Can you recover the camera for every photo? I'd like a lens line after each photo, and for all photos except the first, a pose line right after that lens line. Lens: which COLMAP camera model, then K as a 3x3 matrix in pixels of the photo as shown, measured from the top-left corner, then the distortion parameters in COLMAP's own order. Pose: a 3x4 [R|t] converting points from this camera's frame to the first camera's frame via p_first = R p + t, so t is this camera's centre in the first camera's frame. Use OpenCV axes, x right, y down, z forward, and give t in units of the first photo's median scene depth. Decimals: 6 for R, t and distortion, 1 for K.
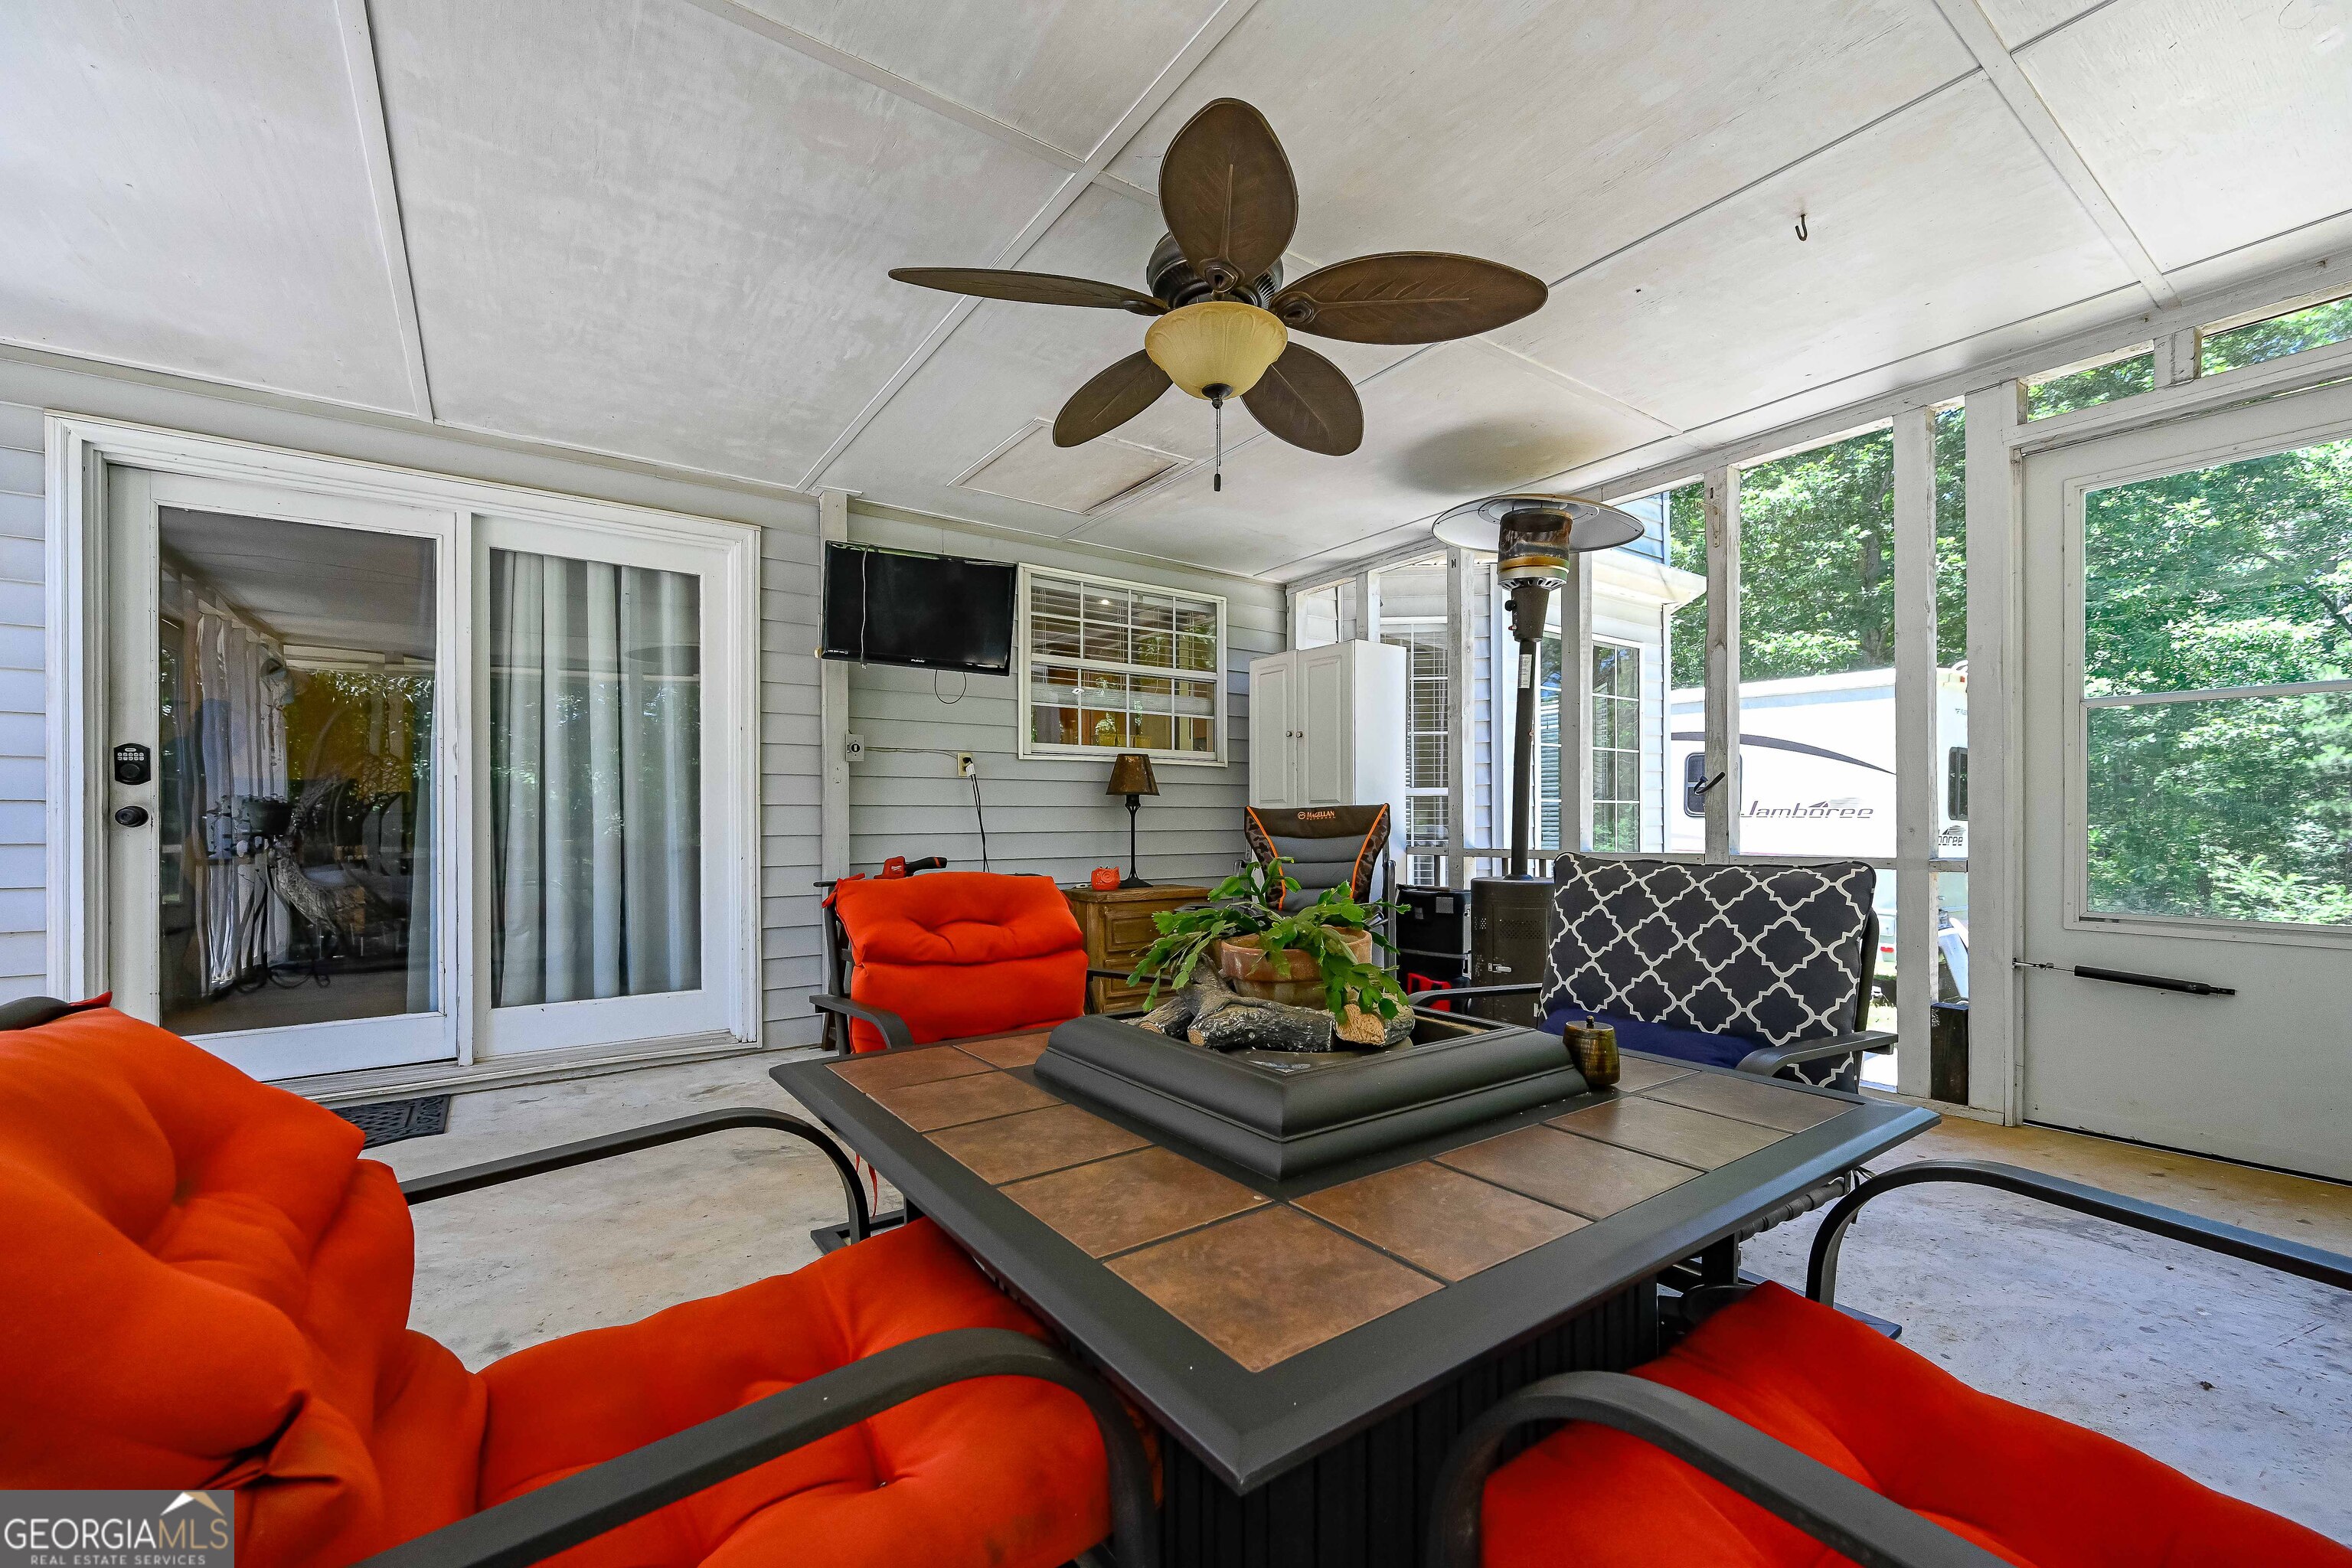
lens RADIAL K [[959.0, 0, 1178.6], [0, 959.0, 822.8], [0, 0, 1]] dist [0.000027, -0.000050]
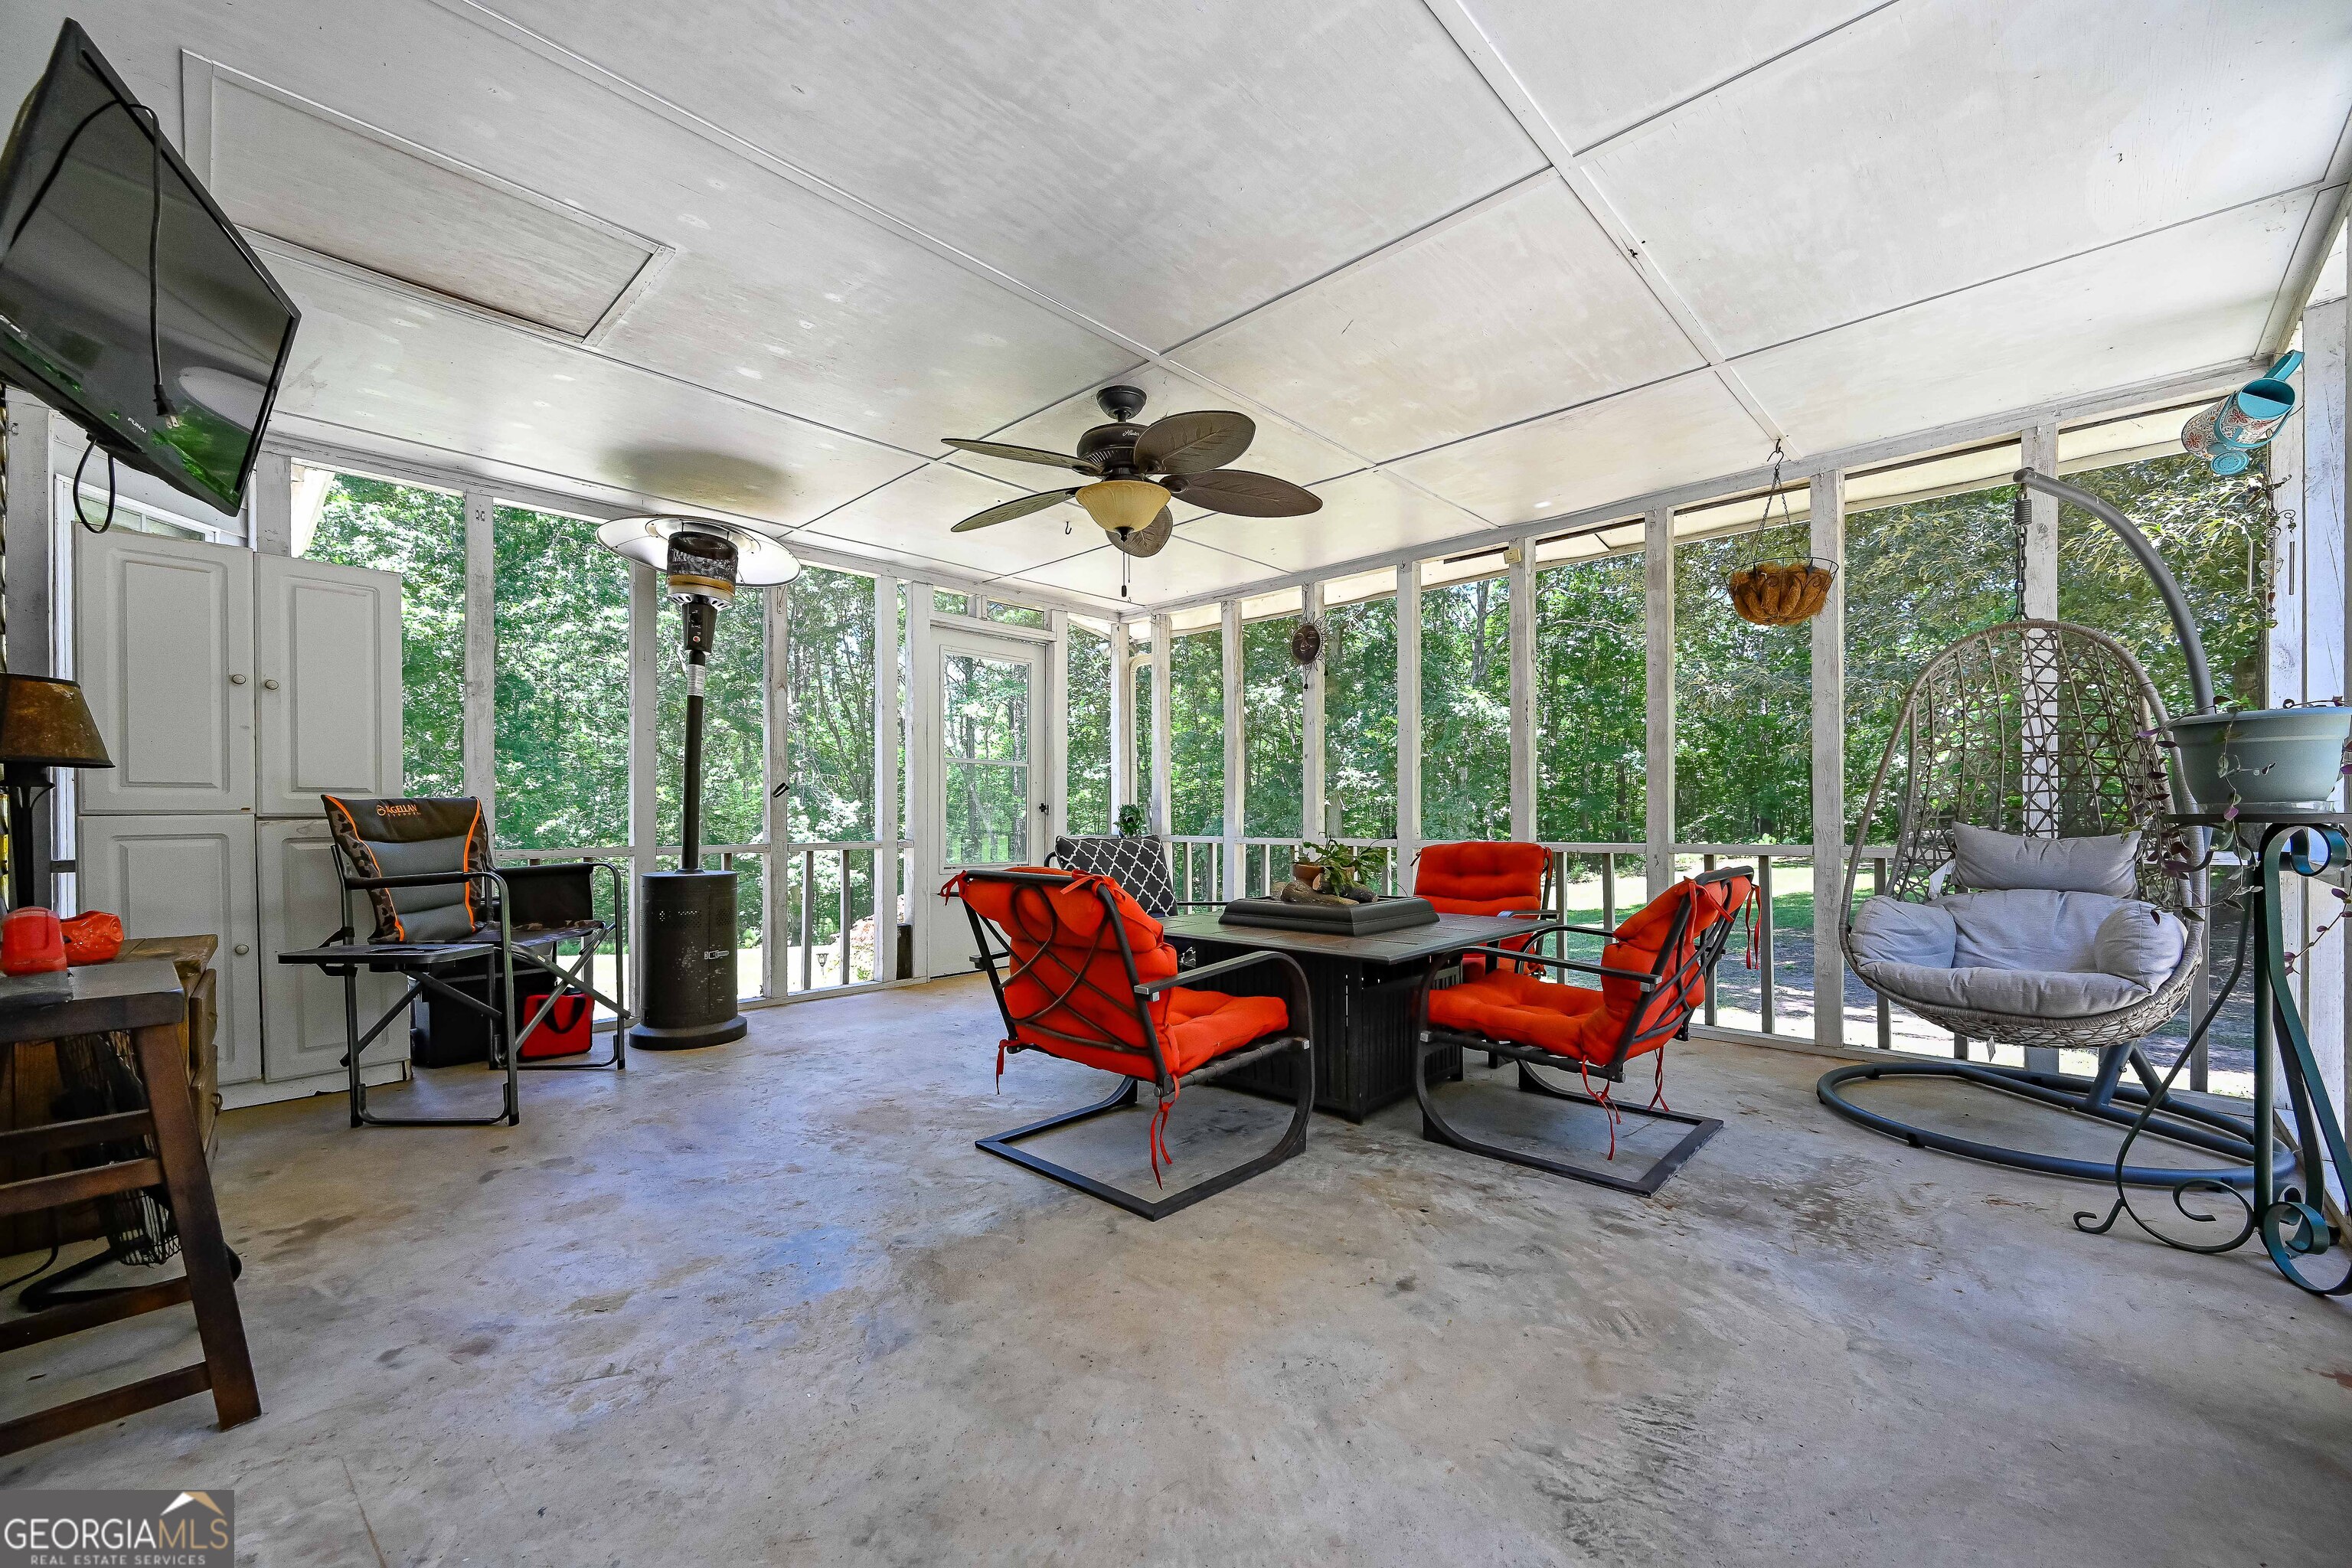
lens RADIAL K [[959.0, 0, 1178.6], [0, 959.0, 822.8], [0, 0, 1]] dist [0.000027, -0.000050]
pose [[-0.201258, -0.003262, 0.979533, -0.826010], [0.002706, 0.999989, 0.003886, 0.000352], [-0.979534, 0.003433, -0.201247, 0.698787]]
